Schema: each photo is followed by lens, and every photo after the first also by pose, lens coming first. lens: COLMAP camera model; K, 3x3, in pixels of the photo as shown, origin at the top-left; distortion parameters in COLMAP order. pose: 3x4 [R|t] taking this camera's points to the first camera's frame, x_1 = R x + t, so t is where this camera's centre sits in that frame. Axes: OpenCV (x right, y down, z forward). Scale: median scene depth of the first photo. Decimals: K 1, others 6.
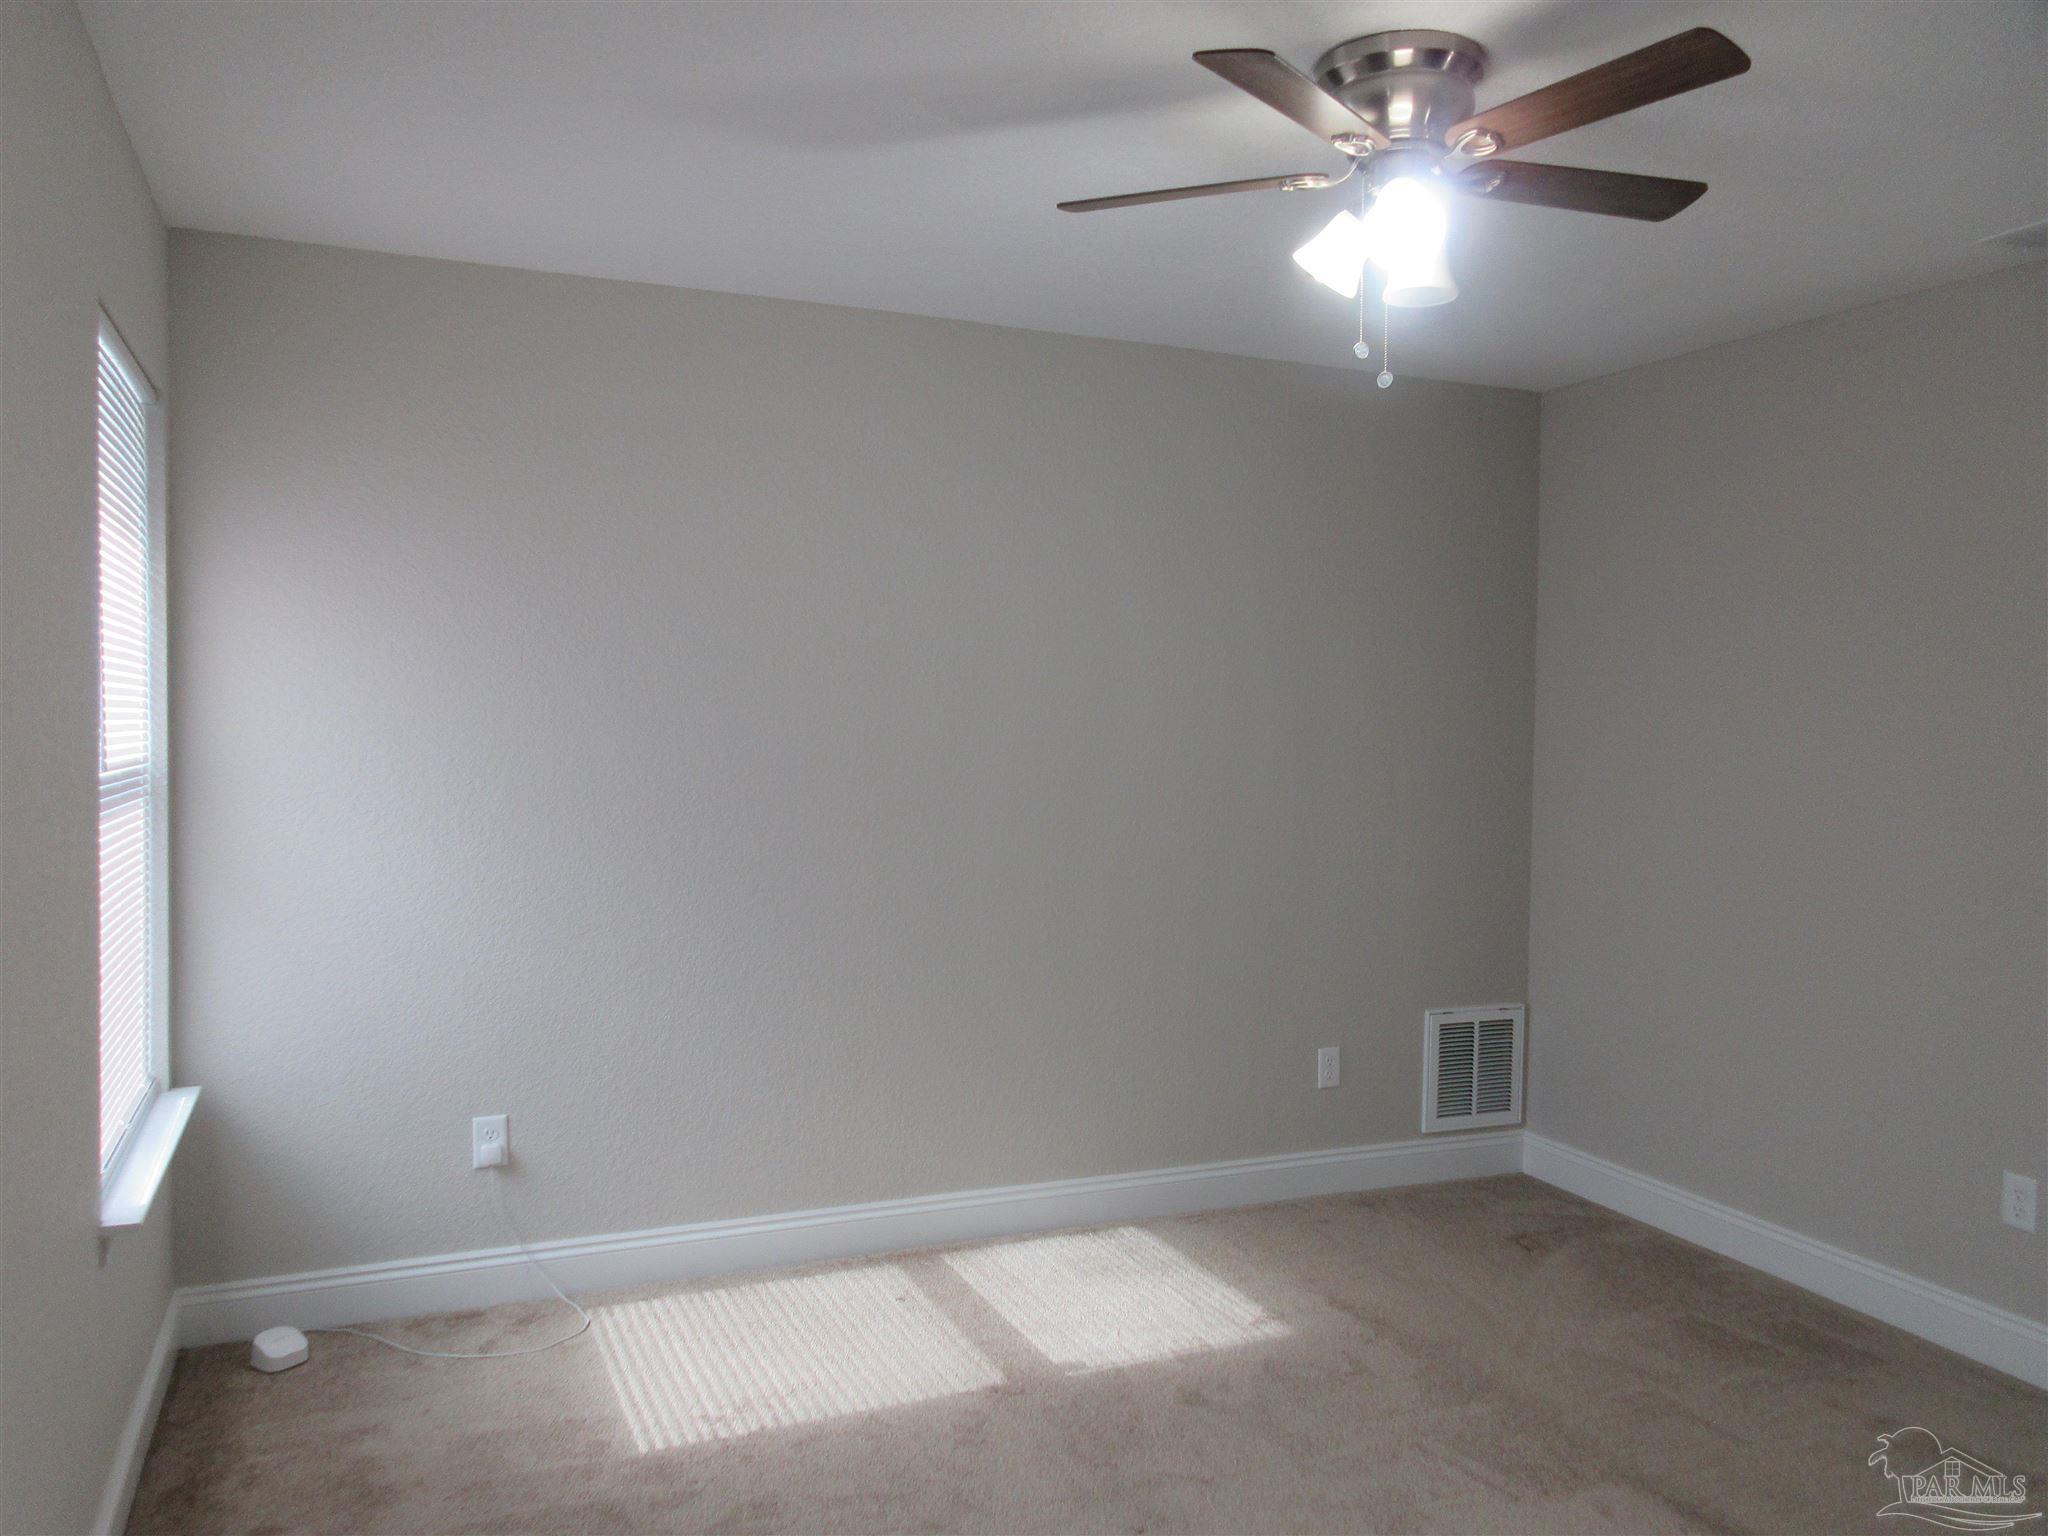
lens RADIAL K [[1549.0, 0, 1024.0], [0, 1549.0, 768.0], [0, 0, 1]] dist [-0.002540, -0.004101]
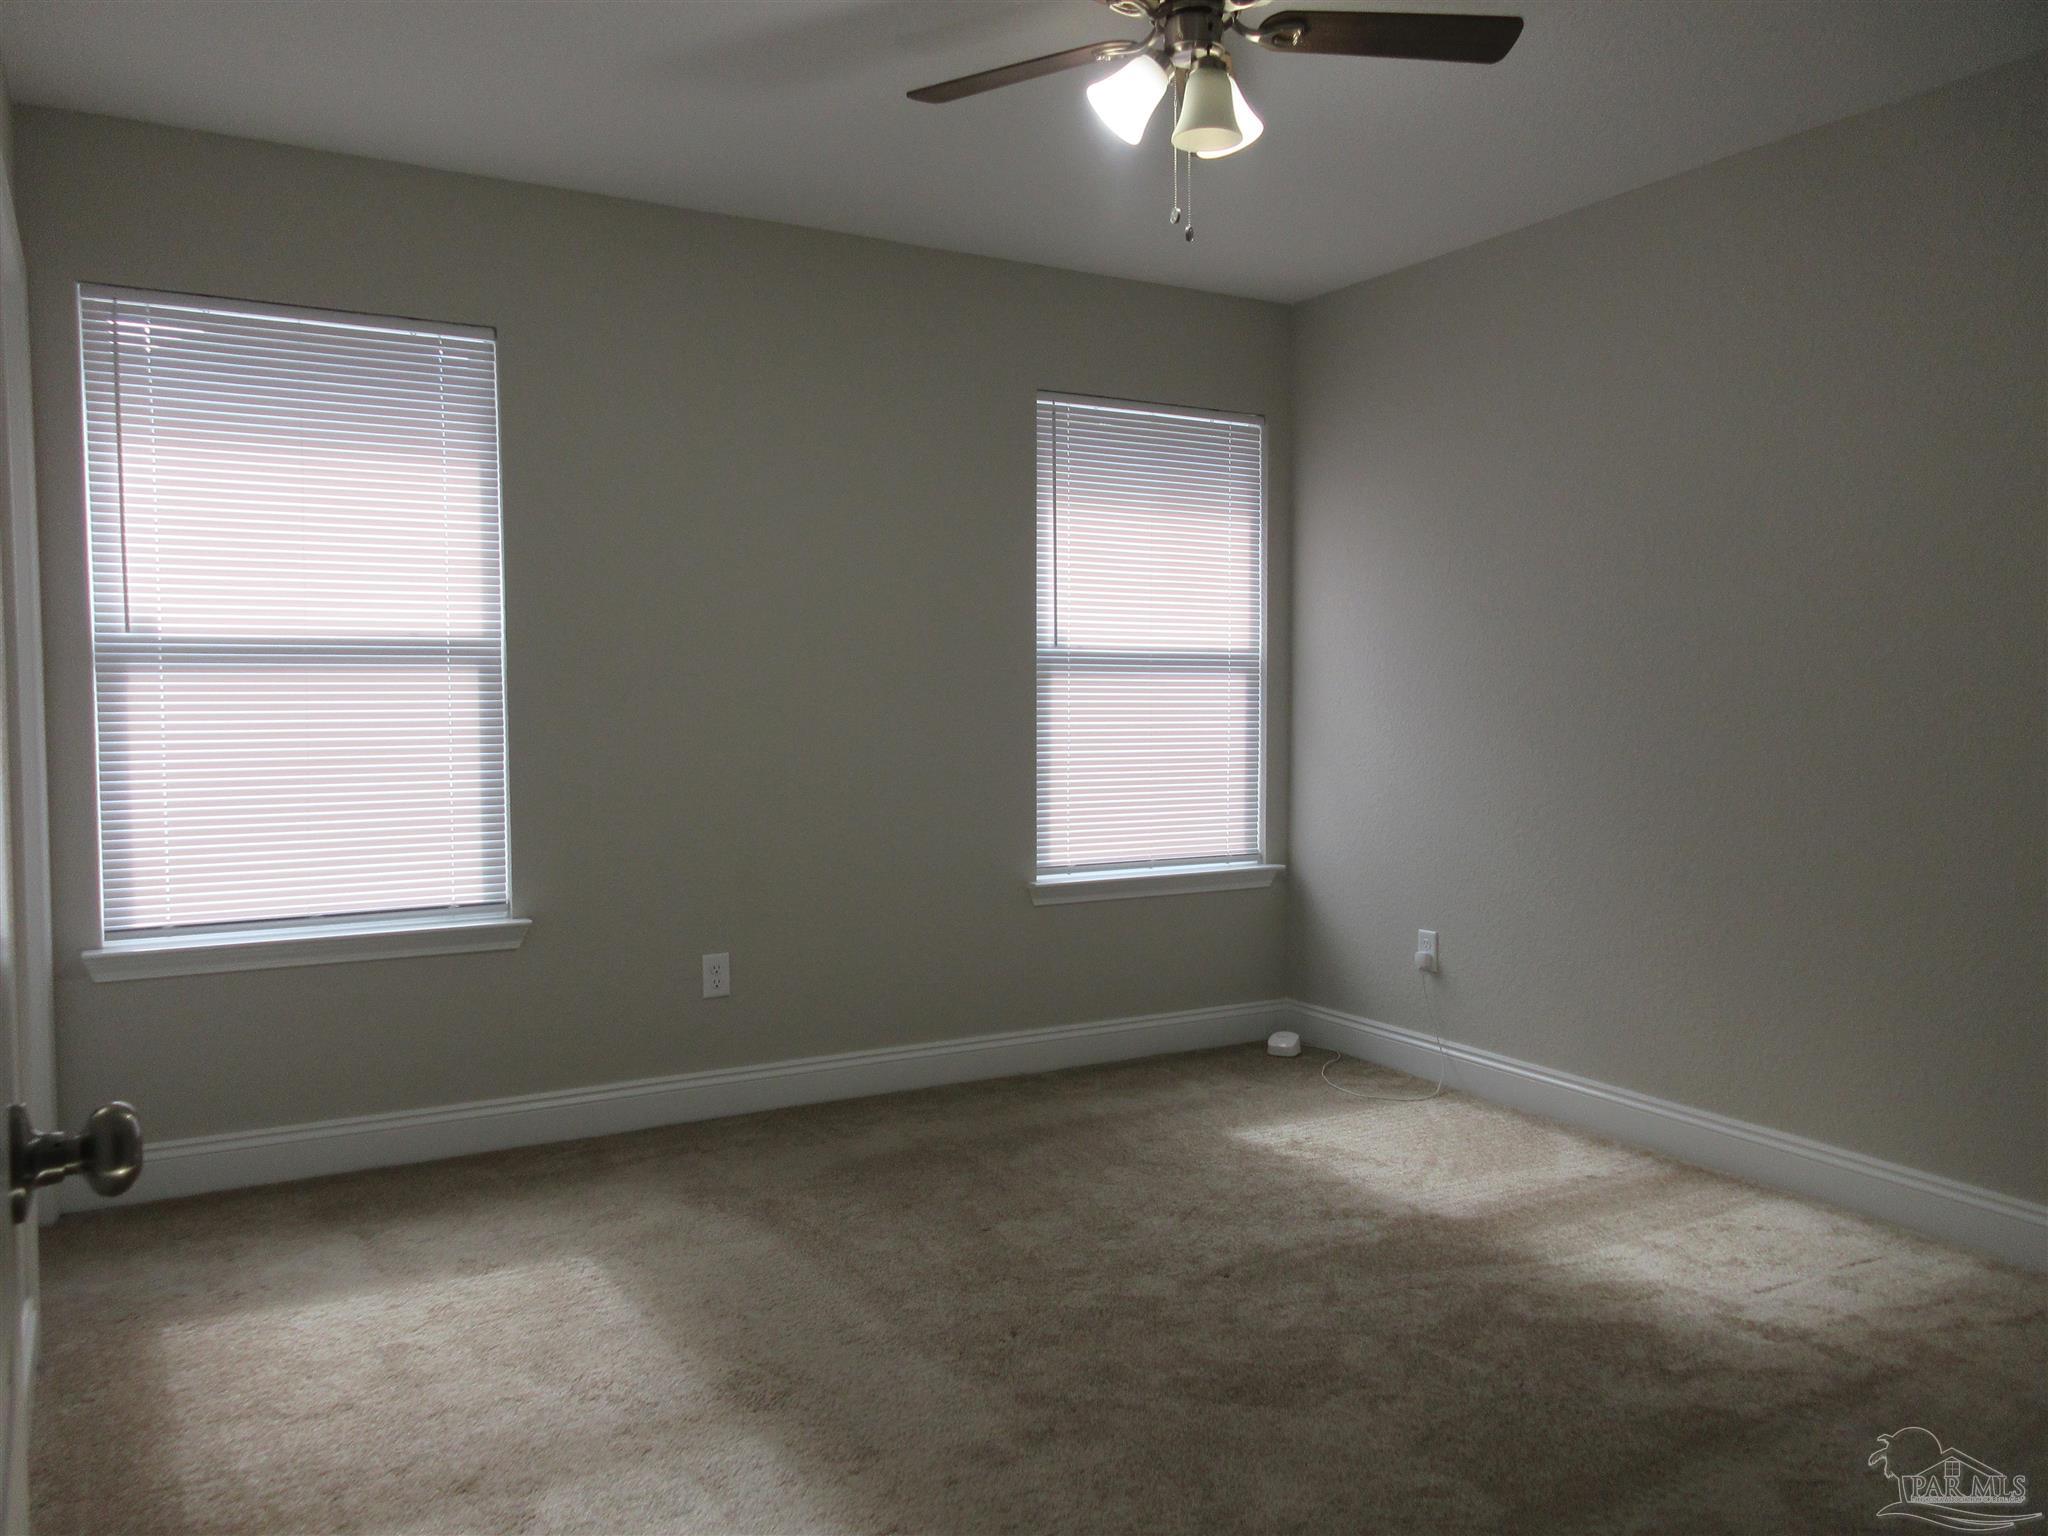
lens RADIAL K [[1544.1, 0, 1024.0], [0, 1544.1, 768.0], [0, 0, 1]] dist [0.003126, 0.057110]
pose [[0.114998, 0.041081, -0.992516, 0.815371], [-0.038196, 0.998588, 0.036907, 0.053289], [0.992631, 0.033666, 0.116404, 0.482185]]
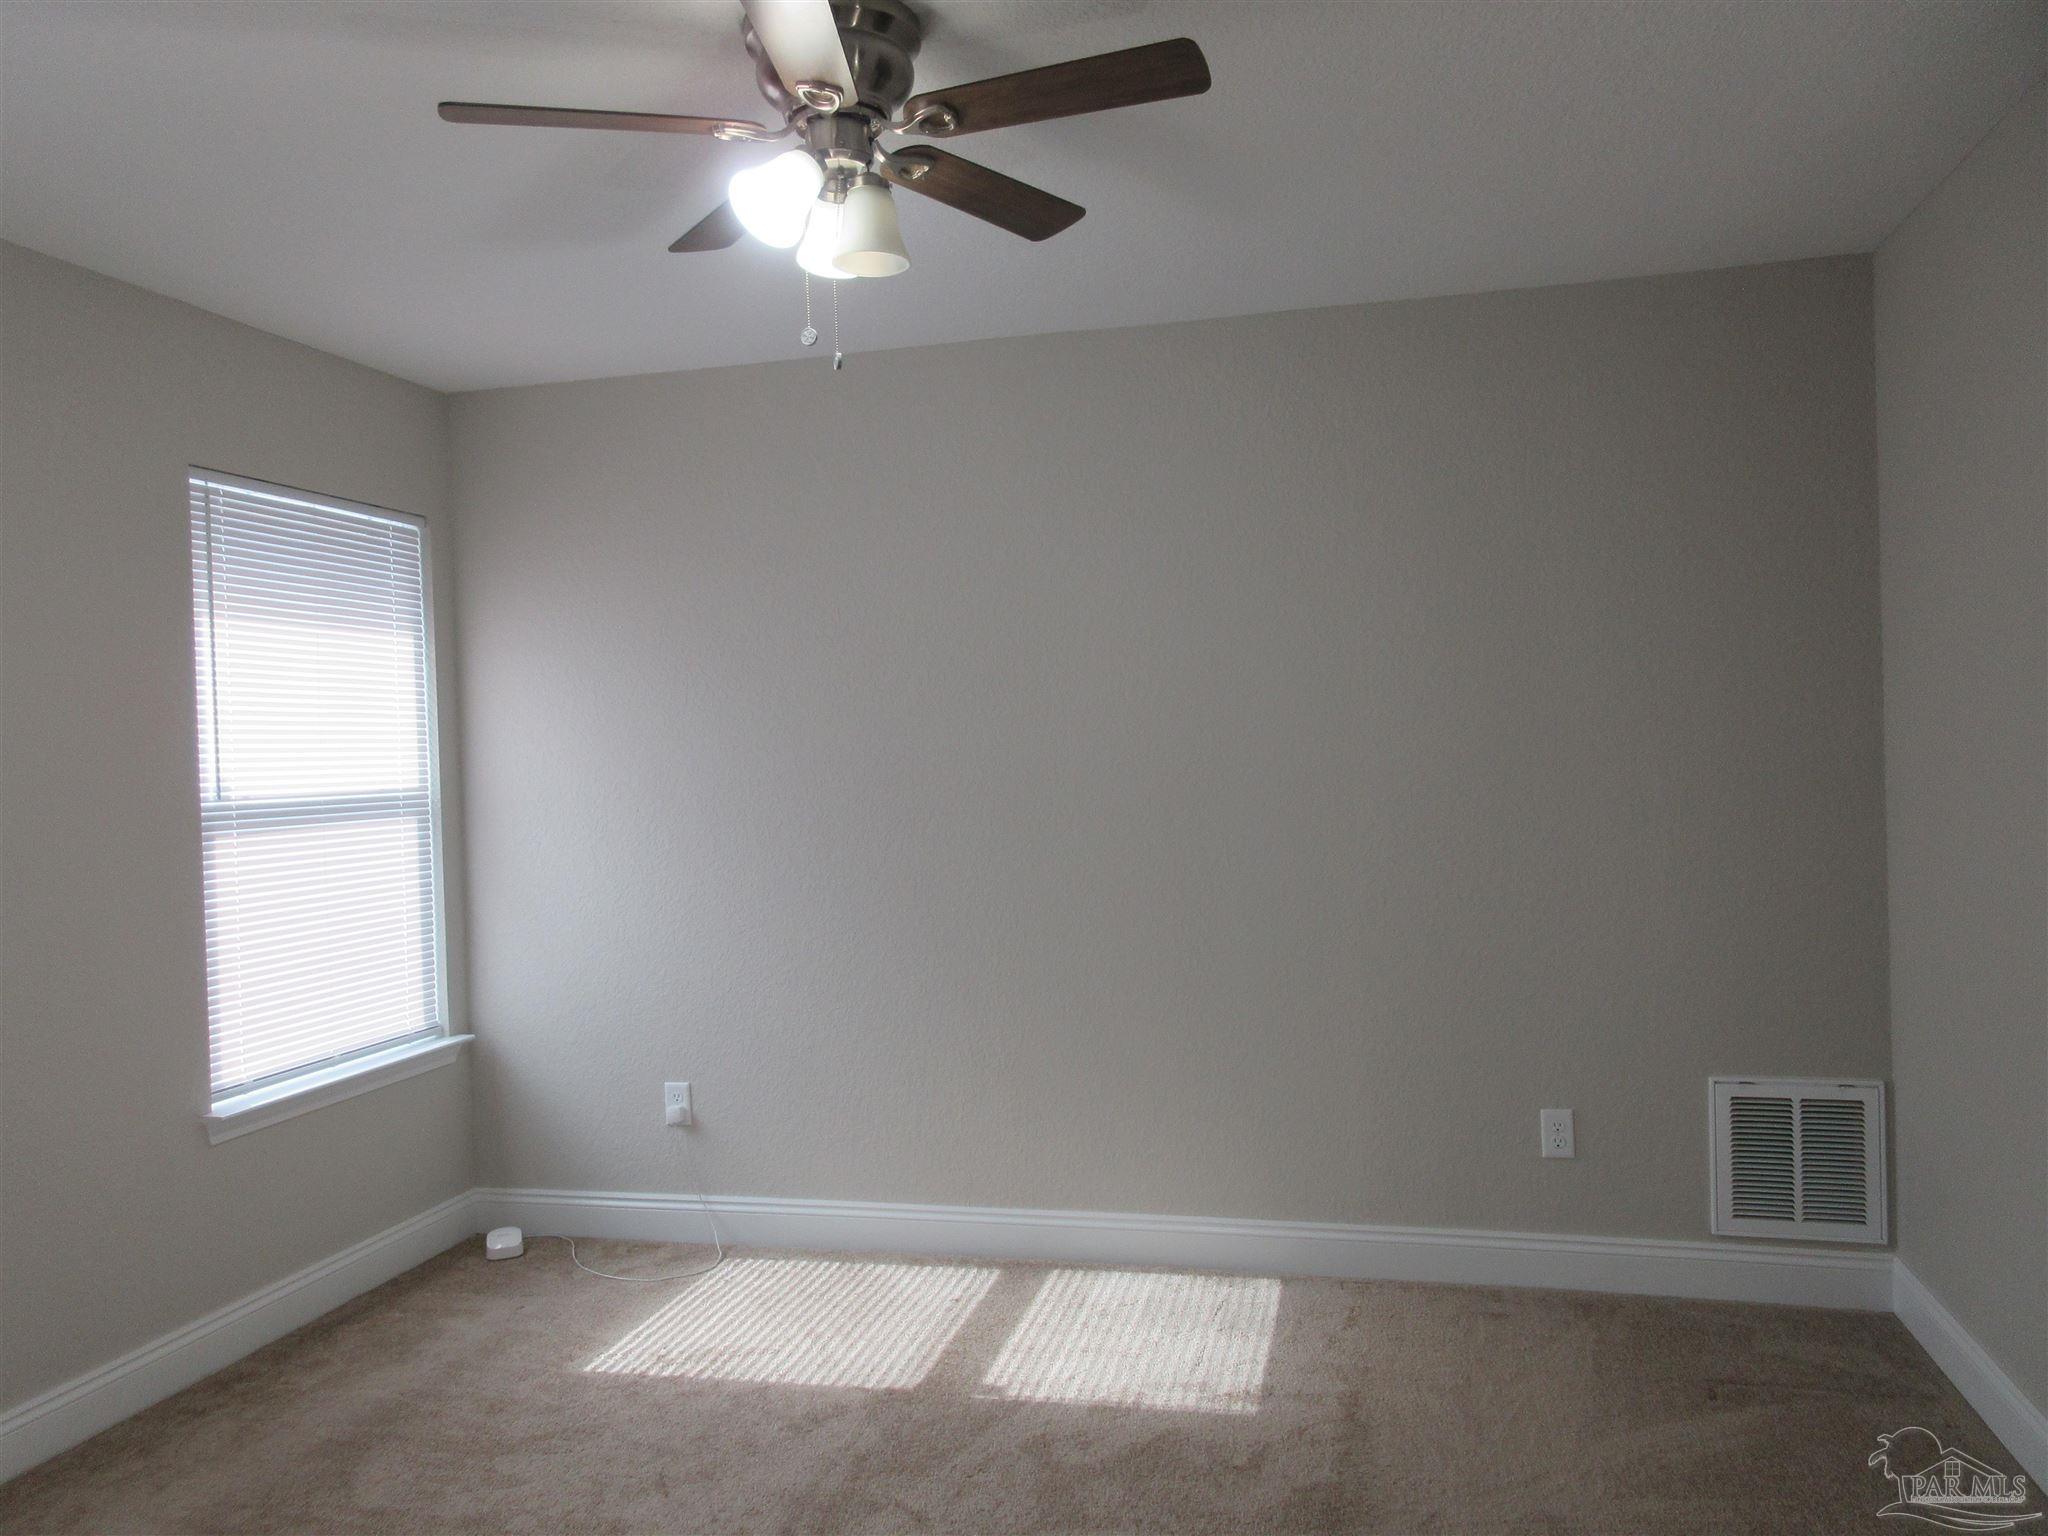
lens RADIAL K [[1541.4, 0, 1024.0], [0, 1541.4, 768.0], [0, 0, 1]] dist [0.007826, 0.001859]
pose [[0.792715, -0.029381, -0.608884, 0.558525], [0.019924, 0.999553, -0.022292, 0.013385], [0.609266, 0.005539, 0.792946, 0.203399]]
